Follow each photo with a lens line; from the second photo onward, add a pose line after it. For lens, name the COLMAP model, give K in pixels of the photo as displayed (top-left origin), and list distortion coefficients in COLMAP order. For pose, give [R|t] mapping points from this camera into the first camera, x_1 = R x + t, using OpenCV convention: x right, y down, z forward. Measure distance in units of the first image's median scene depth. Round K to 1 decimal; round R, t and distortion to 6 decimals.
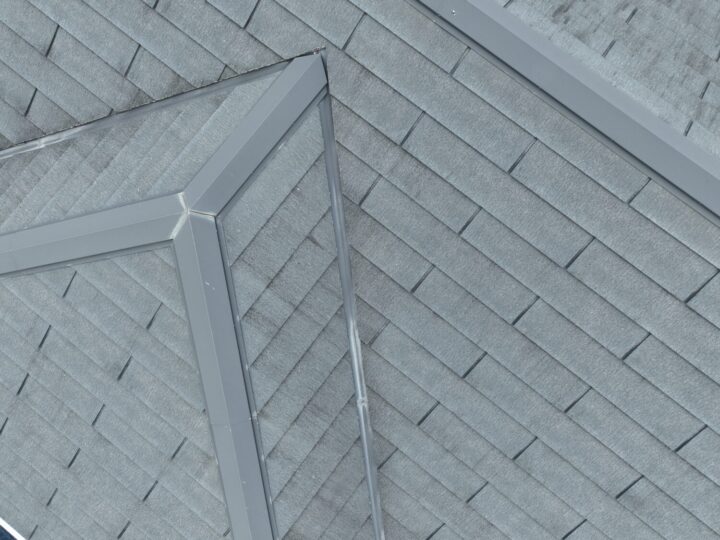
lens RADIAL K [[504.3, 0, 362.5], [0, 504.3, 270.1], [0, 0, 1]] dist [-0.004897, 0.018308]
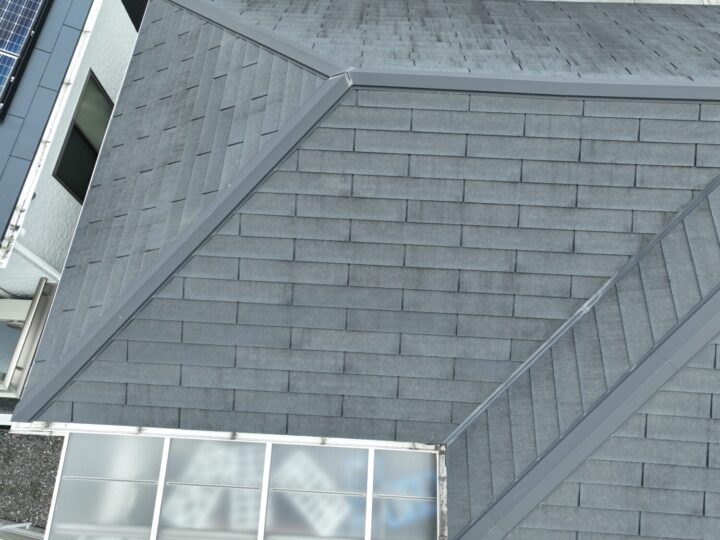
lens RADIAL K [[504.3, 0, 358.5], [0, 504.3, 270.8], [0, 0, 1]] dist [-0.004897, 0.018308]
pose [[0.820026, -0.524631, 0.228734, -1.754063], [0.569046, 0.790107, -0.227854, -0.454716], [-0.061185, 0.317006, 0.946448, -0.449949]]
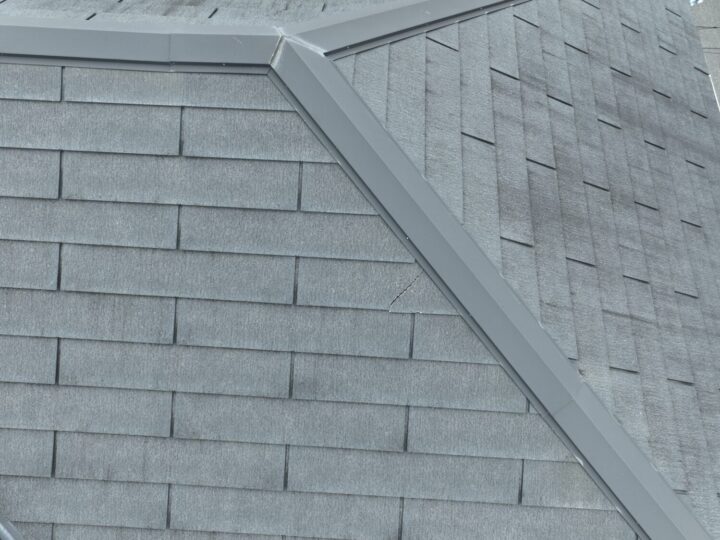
lens RADIAL K [[504.3, 0, 360.4], [0, 504.3, 270.7], [0, 0, 1]] dist [-0.004897, 0.018308]
pose [[0.819723, -0.523825, 0.231650, 0.526935], [0.568308, 0.794191, -0.215142, 0.543030], [-0.071278, 0.308006, 0.948711, 0.170524]]
